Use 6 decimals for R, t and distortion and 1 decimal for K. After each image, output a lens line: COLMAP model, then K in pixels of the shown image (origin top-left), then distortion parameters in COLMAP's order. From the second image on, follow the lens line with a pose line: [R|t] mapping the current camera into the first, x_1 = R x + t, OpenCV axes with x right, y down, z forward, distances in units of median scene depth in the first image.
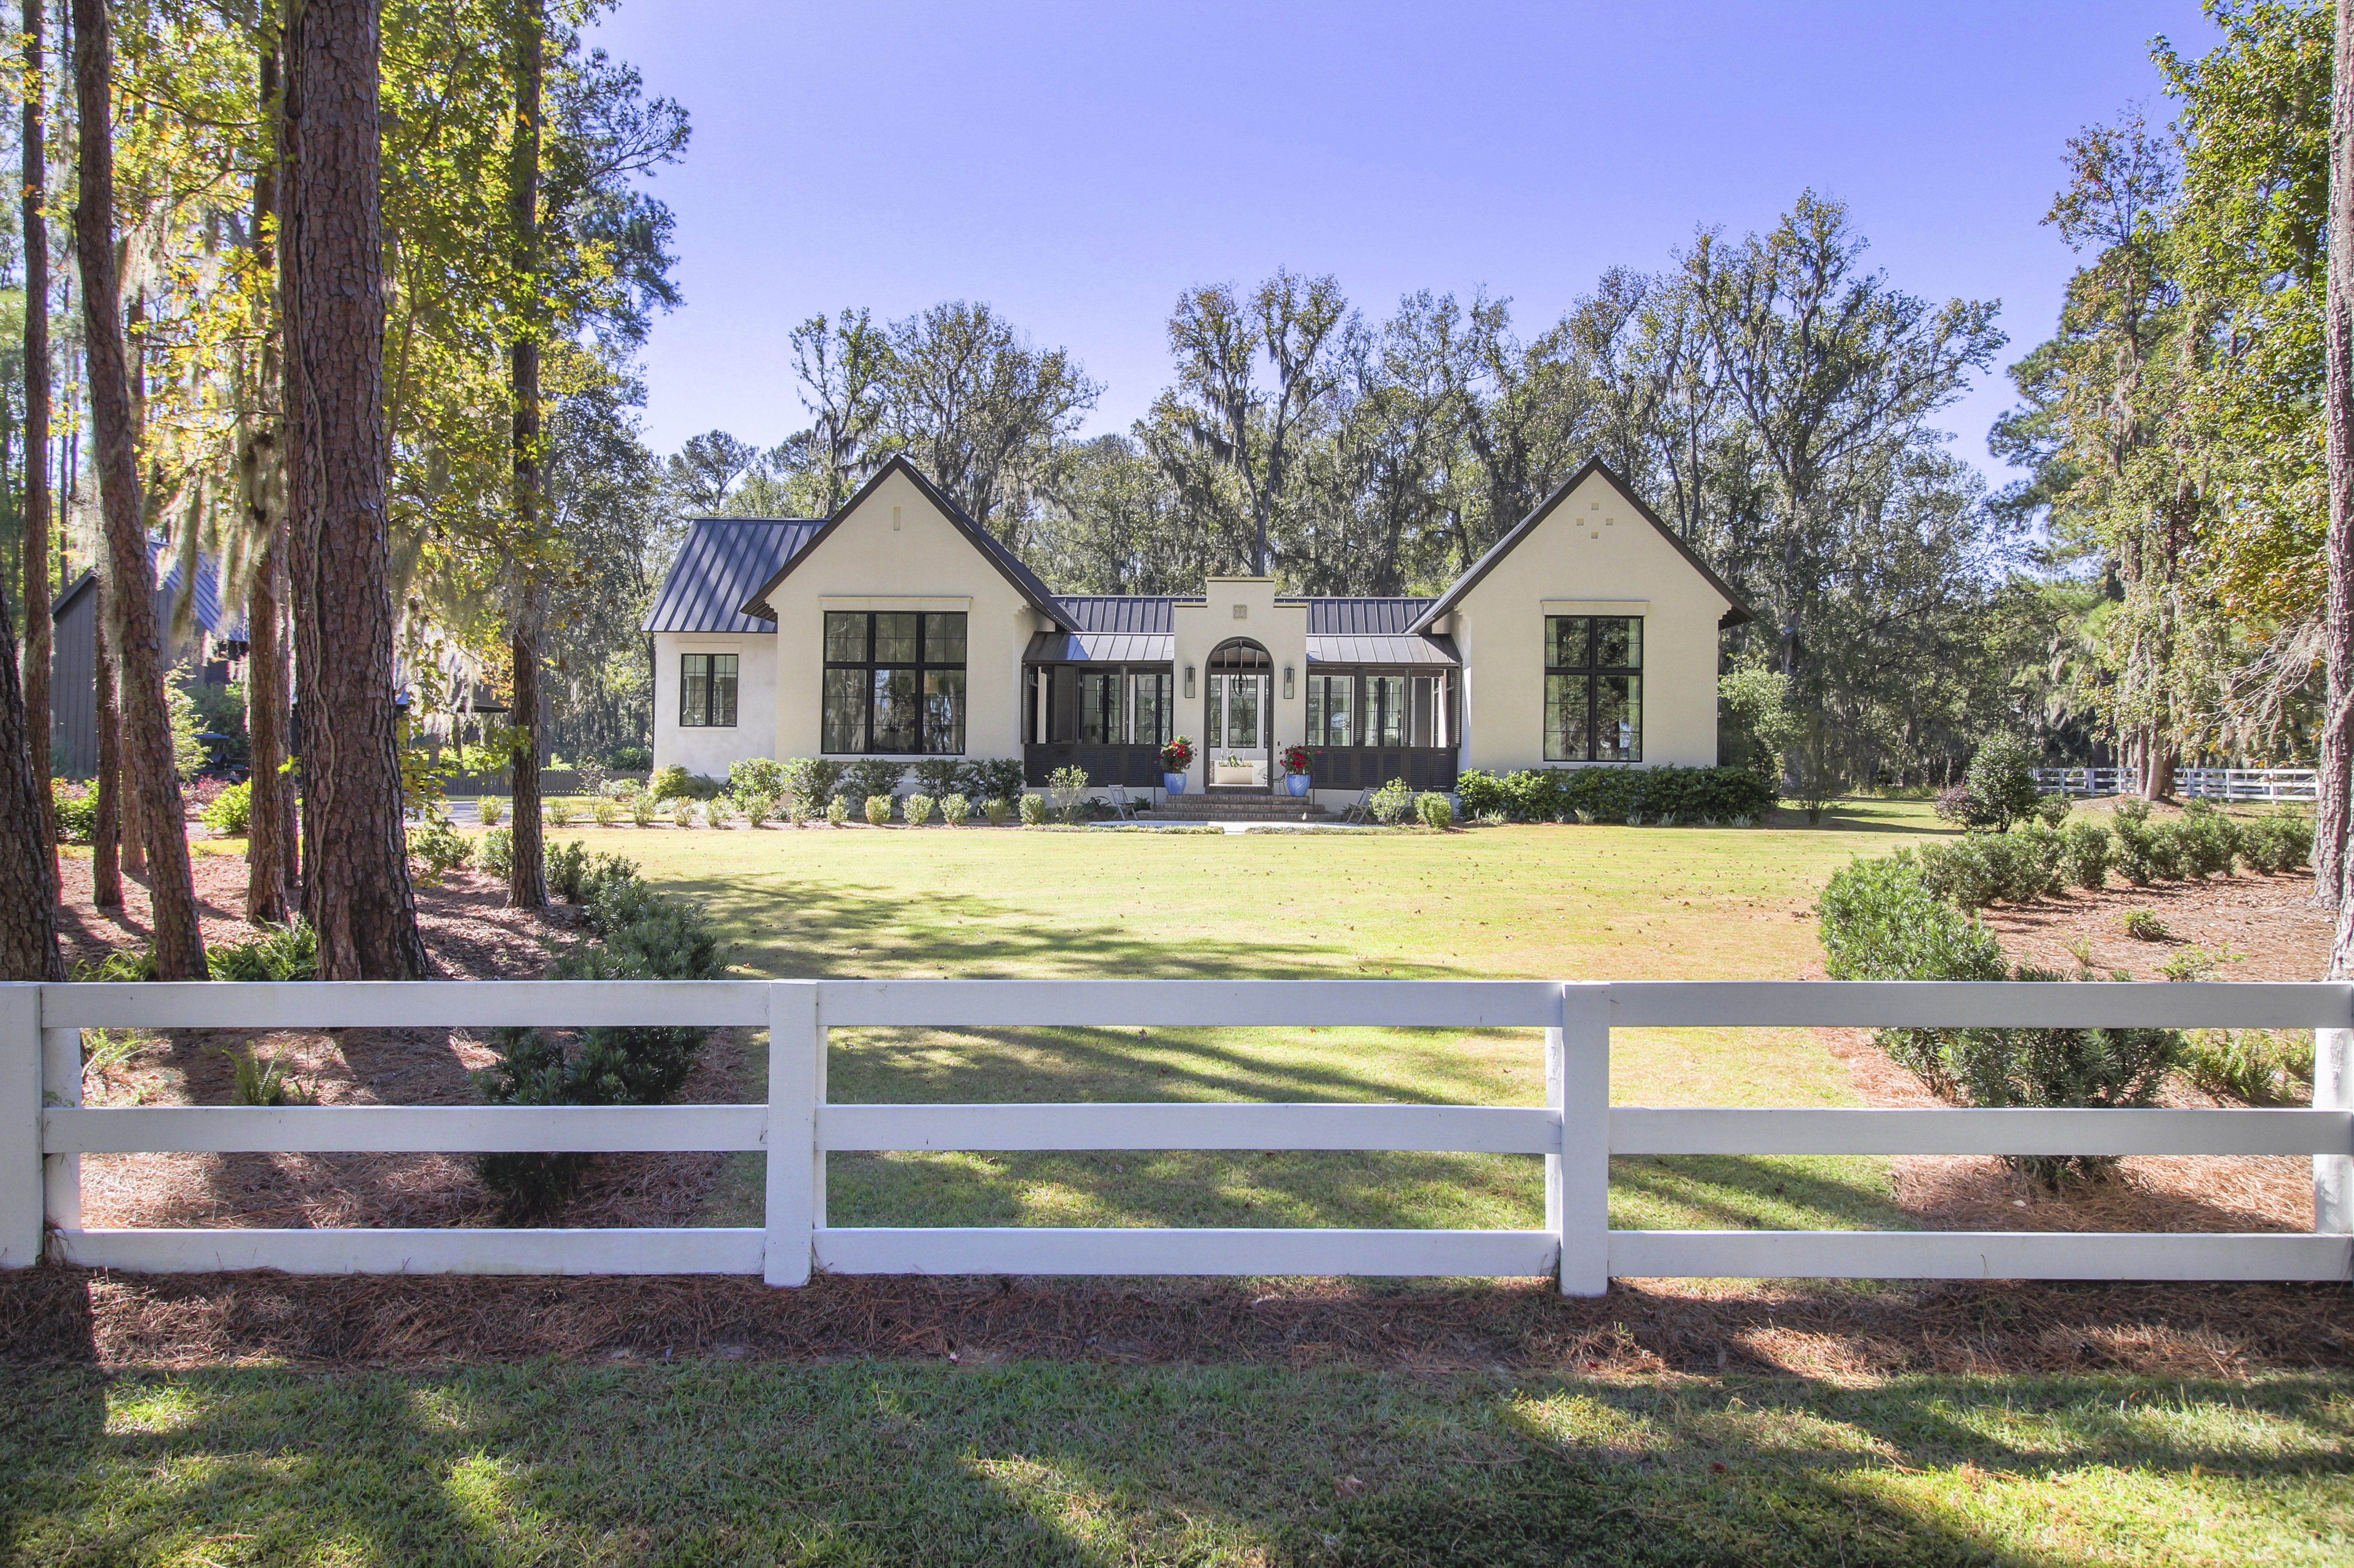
lens RADIAL K [[1462.8, 0, 1177.0], [0, 1462.8, 784.0], [0, 0, 1]] dist [-0.001441, -0.000276]
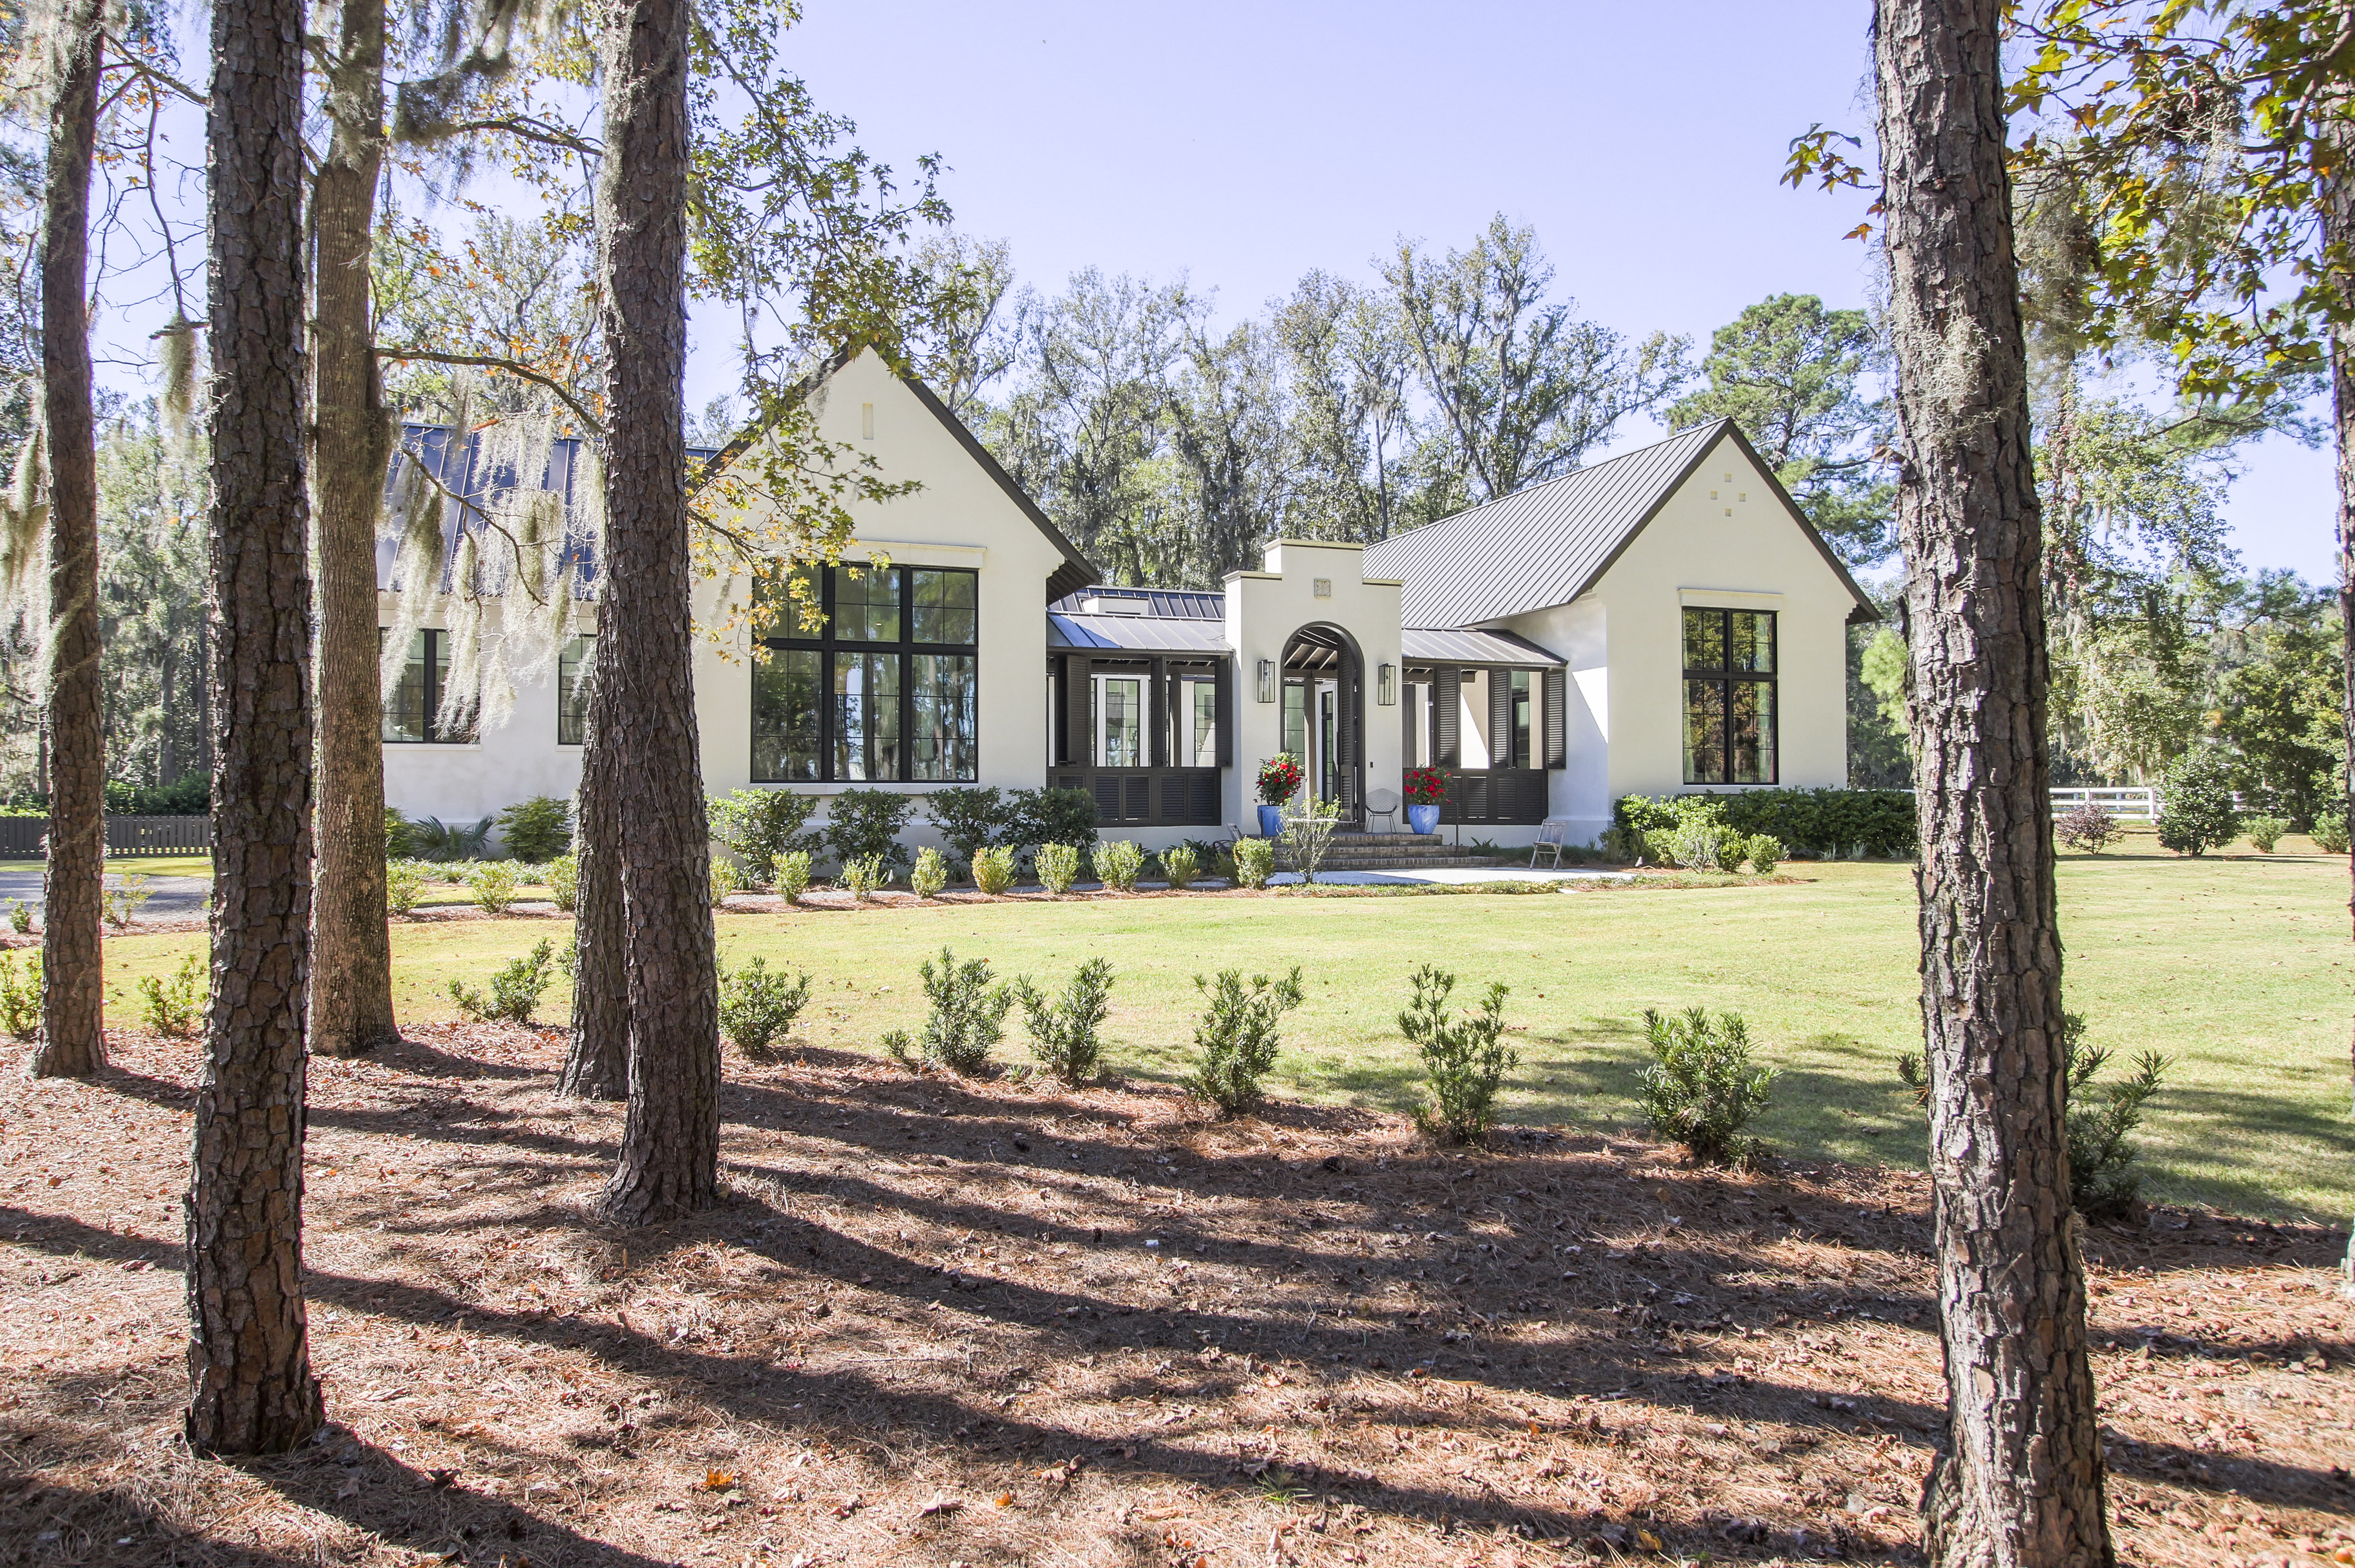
lens RADIAL K [[1463.3, 0, 1177.5], [0, 1463.3, 784.0], [0, 0, 1]] dist [-0.001441, -0.000276]
pose [[0.929010, -0.008456, 0.369958, -0.304410], [0.016003, 0.999722, -0.017335, -0.005476], [-0.369708, 0.022025, 0.928887, 0.331271]]
